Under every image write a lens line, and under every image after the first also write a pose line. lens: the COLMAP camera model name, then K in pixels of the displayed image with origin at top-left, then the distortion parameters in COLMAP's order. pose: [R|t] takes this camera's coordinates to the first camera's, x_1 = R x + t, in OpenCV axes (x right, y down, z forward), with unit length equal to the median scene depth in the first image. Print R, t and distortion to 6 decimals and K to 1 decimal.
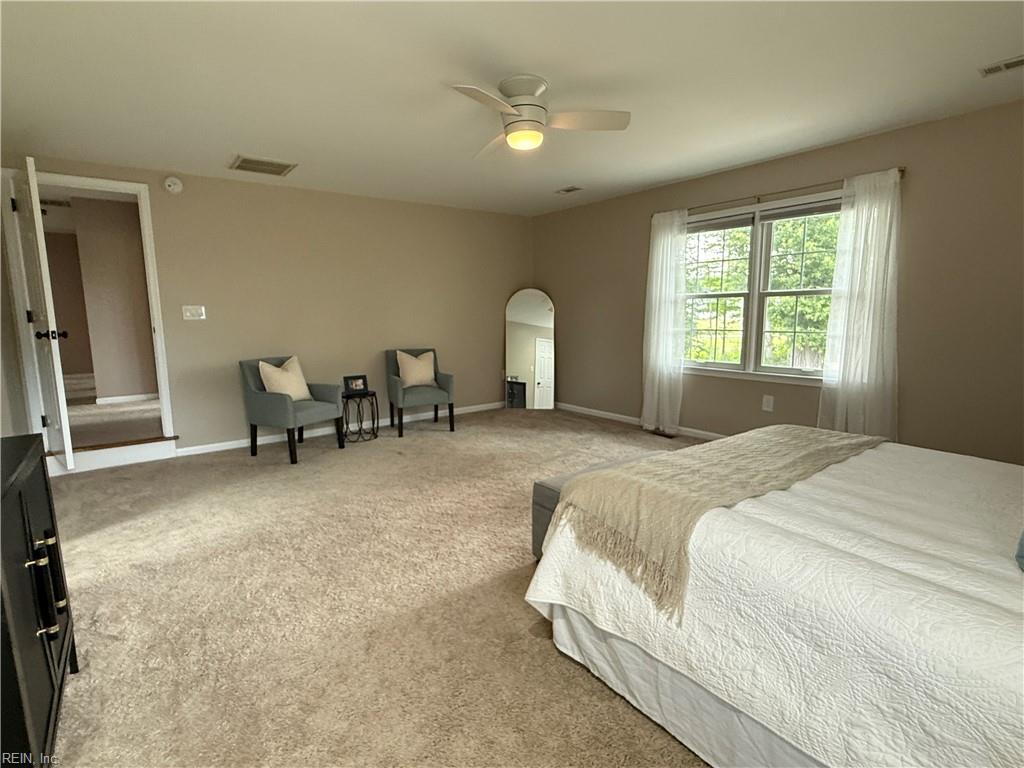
lens RADIAL K [[507.7, 0, 512.0], [0, 507.7, 384.0], [0, 0, 1]] dist [0.000837, -0.000386]
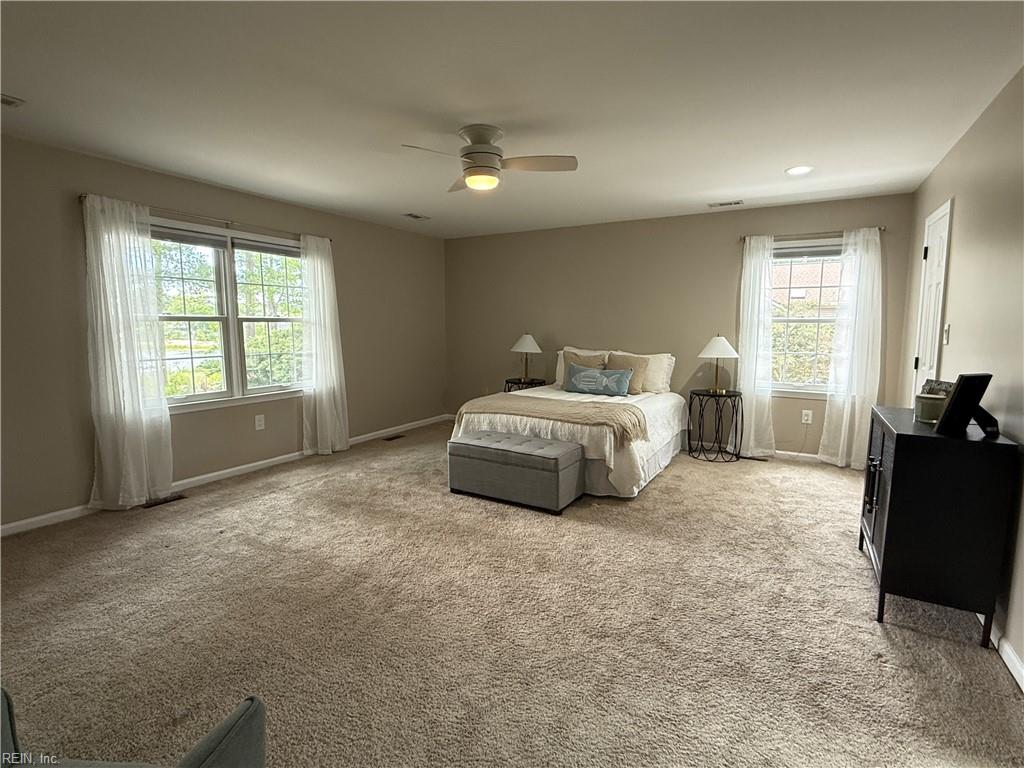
lens RADIAL K [[507.7, 0, 512.0], [0, 507.7, 384.0], [0, 0, 1]] dist [0.000837, -0.000386]
pose [[-0.393061, -0.086693, 0.915417, -0.646230], [0.137227, 0.978866, 0.151625, -0.126470], [-0.909215, 0.185218, -0.372857, 0.884971]]
